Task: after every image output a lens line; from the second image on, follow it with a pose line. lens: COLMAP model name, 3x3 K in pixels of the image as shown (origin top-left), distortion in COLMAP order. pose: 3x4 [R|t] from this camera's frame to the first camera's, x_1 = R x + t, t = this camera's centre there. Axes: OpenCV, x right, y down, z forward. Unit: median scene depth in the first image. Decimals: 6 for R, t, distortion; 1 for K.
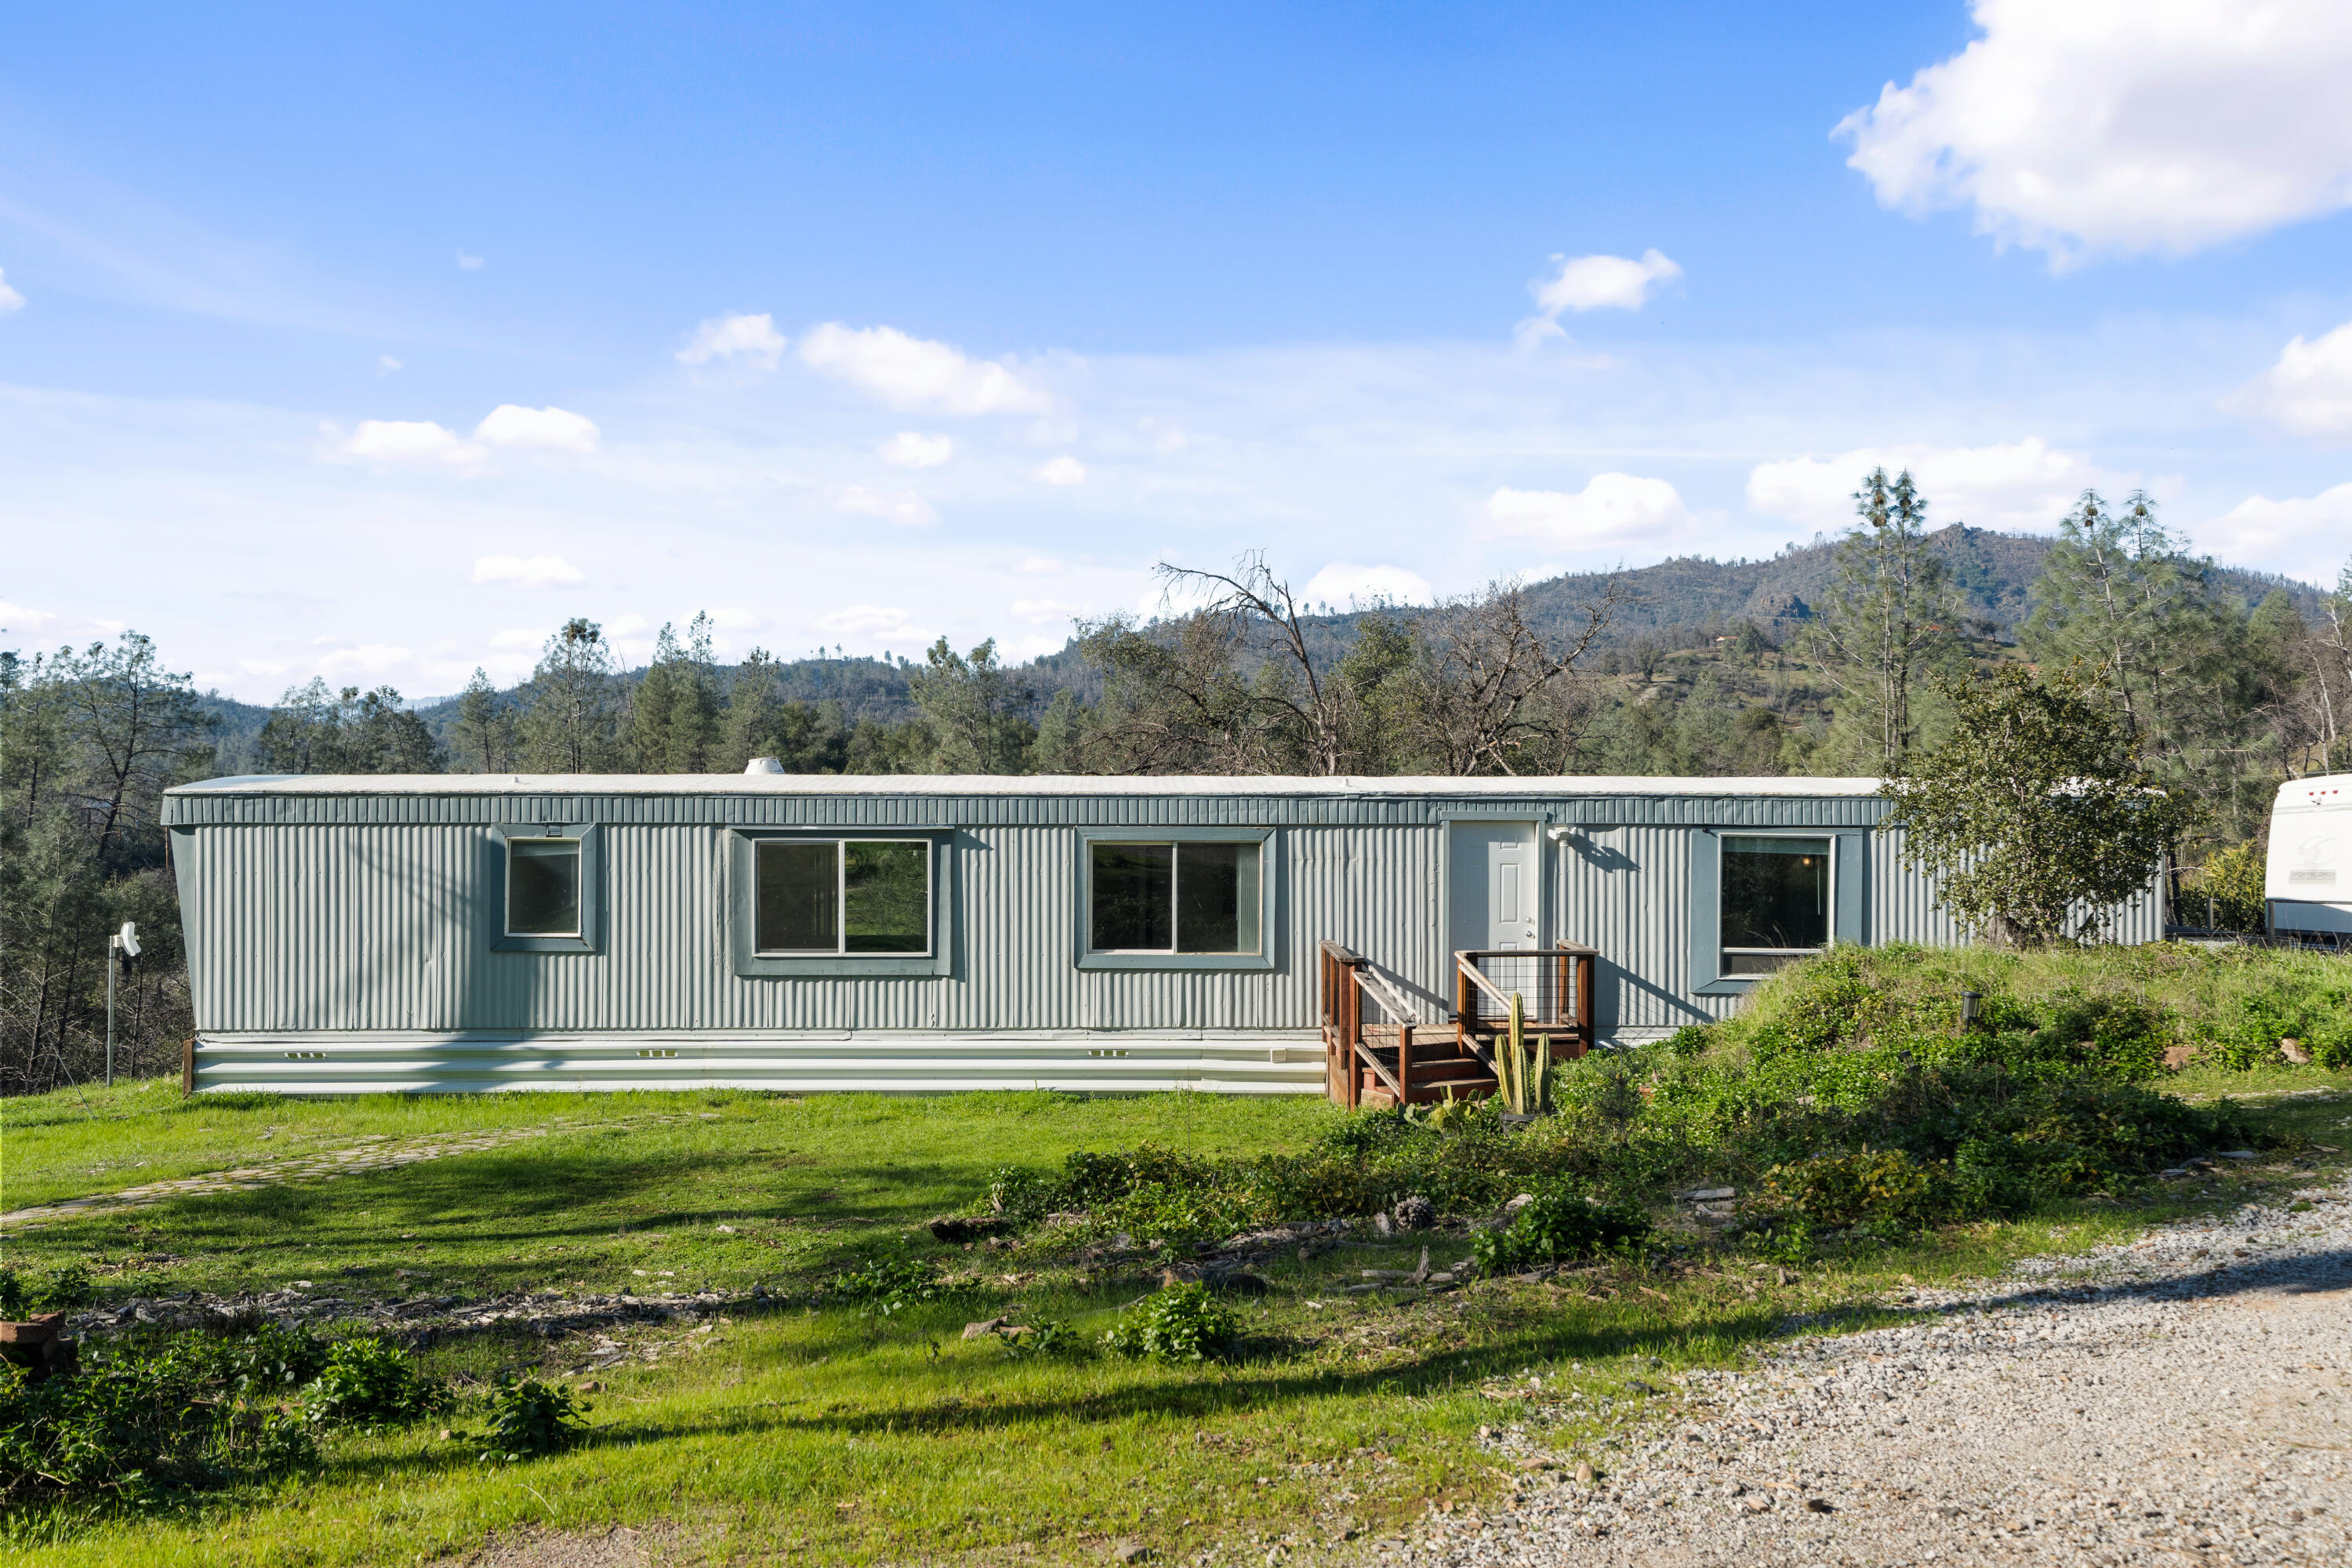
lens RADIAL K [[1975.4, 0, 1165.6], [0, 1975.4, 793.4], [0, 0, 1]] dist [-0.000621, -0.001186]
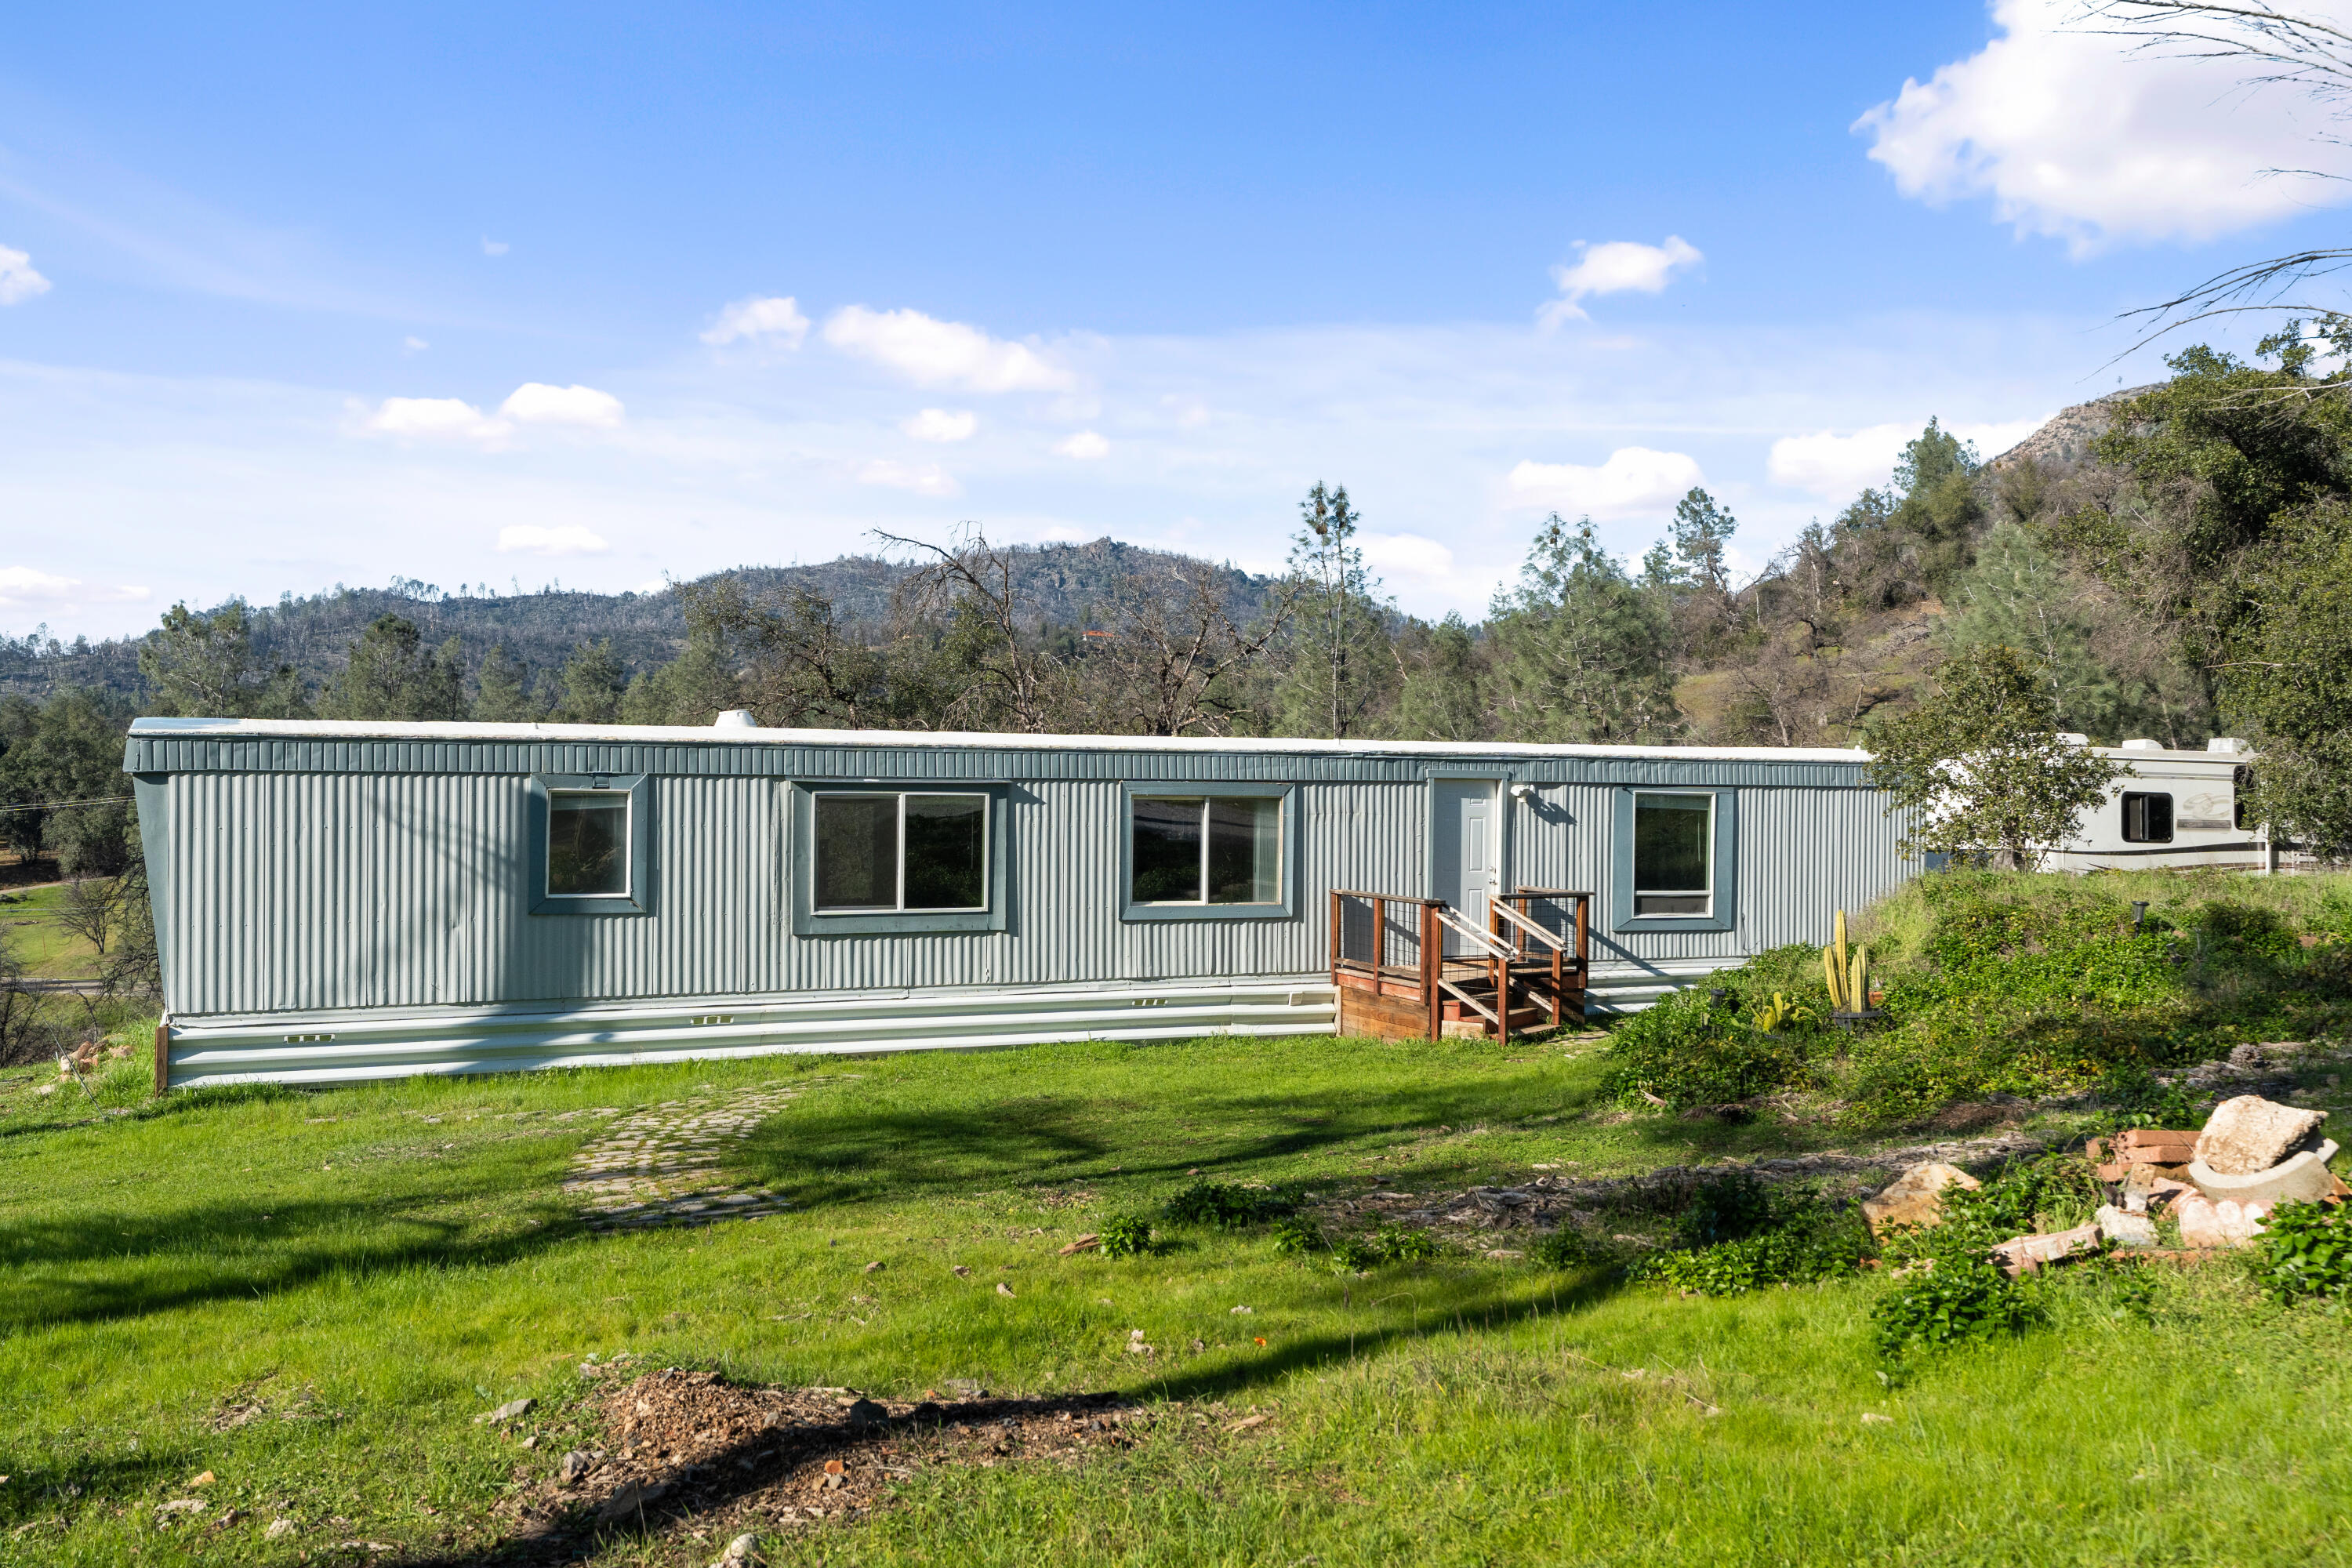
lens RADIAL K [[1975.4, 0, 1188.7], [0, 1975.4, 785.9], [0, 0, 1]] dist [-0.000621, -0.001186]
pose [[0.919311, 0.005242, 0.393496, -0.415561], [-0.005315, 0.999985, -0.000903, 0.019969], [-0.393495, -0.001261, 0.919326, 0.048507]]
